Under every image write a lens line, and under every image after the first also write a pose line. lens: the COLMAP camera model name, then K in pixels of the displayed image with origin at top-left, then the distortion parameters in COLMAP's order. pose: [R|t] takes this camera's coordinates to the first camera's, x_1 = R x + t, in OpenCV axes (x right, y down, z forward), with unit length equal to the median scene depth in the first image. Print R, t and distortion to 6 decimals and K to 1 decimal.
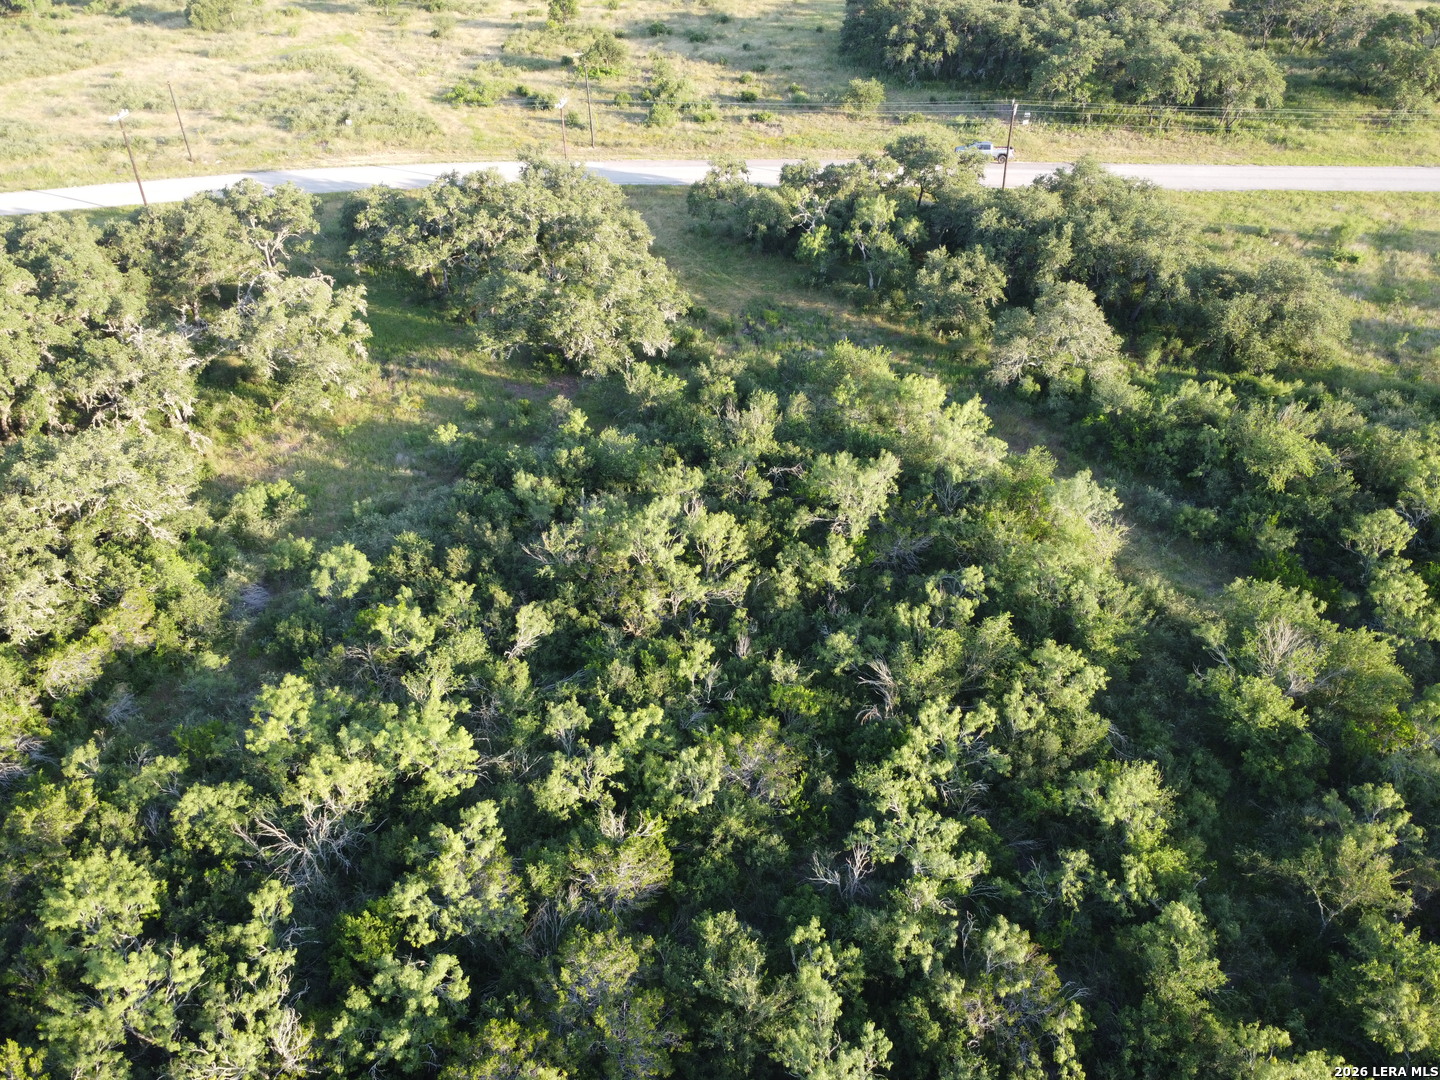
lens RADIAL K [[1083.6, 0, 723.3], [0, 1083.6, 539.9], [0, 0, 1]] dist [-0.001249, -0.003704]
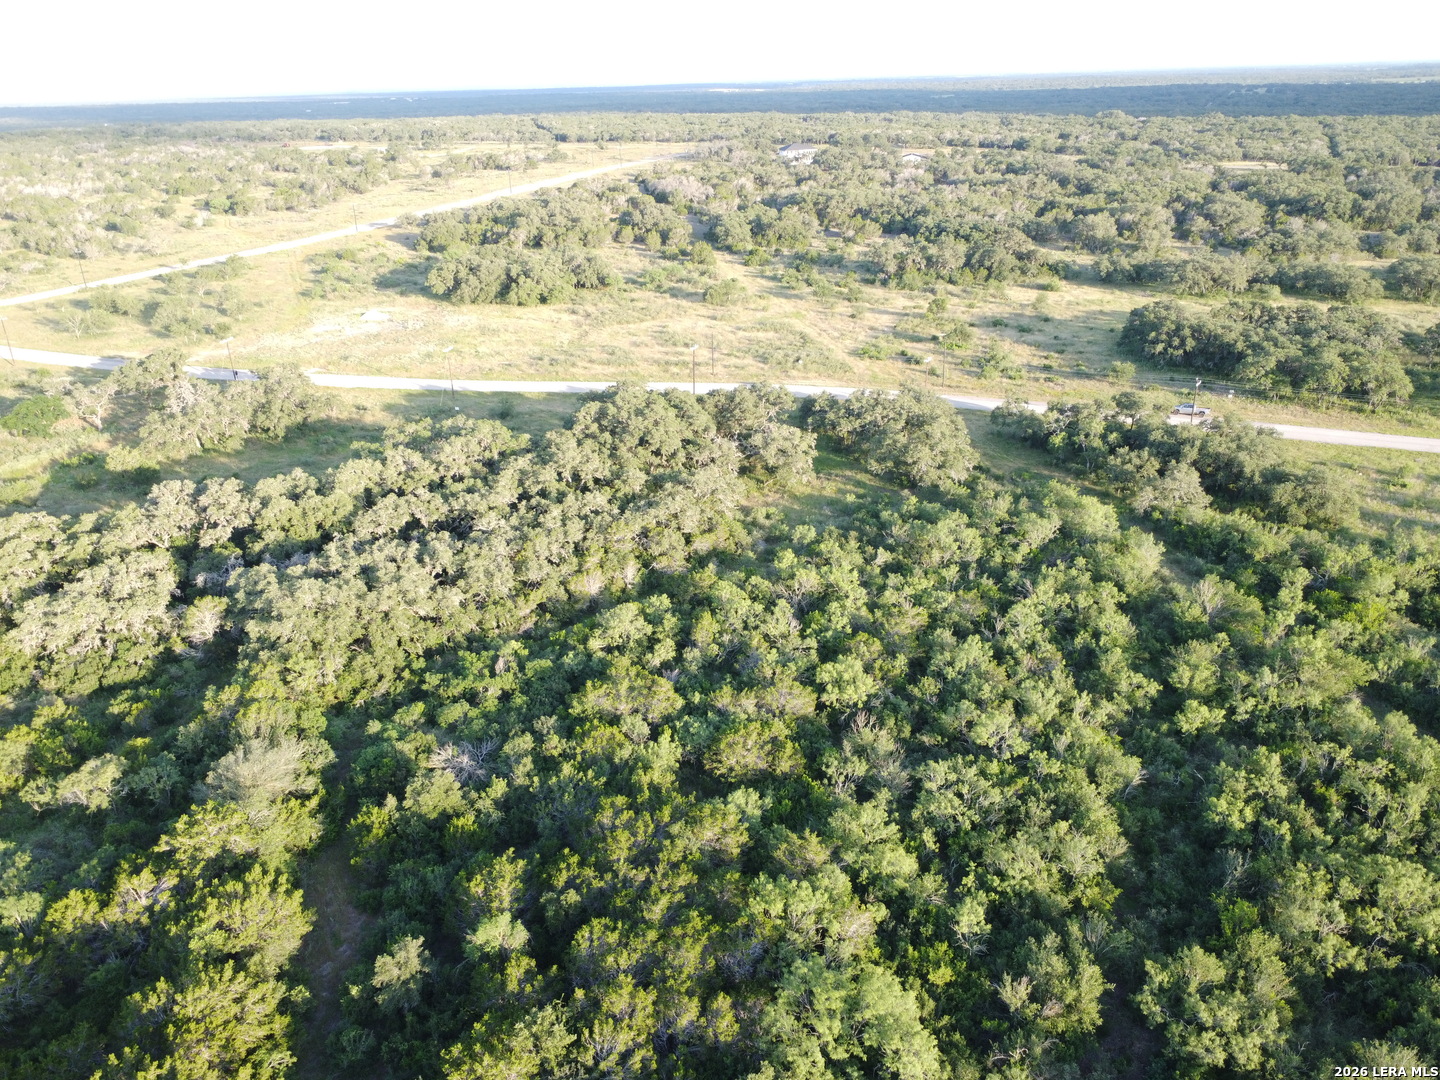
lens RADIAL K [[1083.6, 0, 729.2], [0, 1083.6, 541.2], [0, 0, 1]] dist [-0.001249, -0.003704]
pose [[0.947743, 0.125885, -0.293149, 0.120119], [-0.189331, 0.961493, -0.199212, 0.359623], [0.256783, 0.244304, 0.935082, -0.808849]]
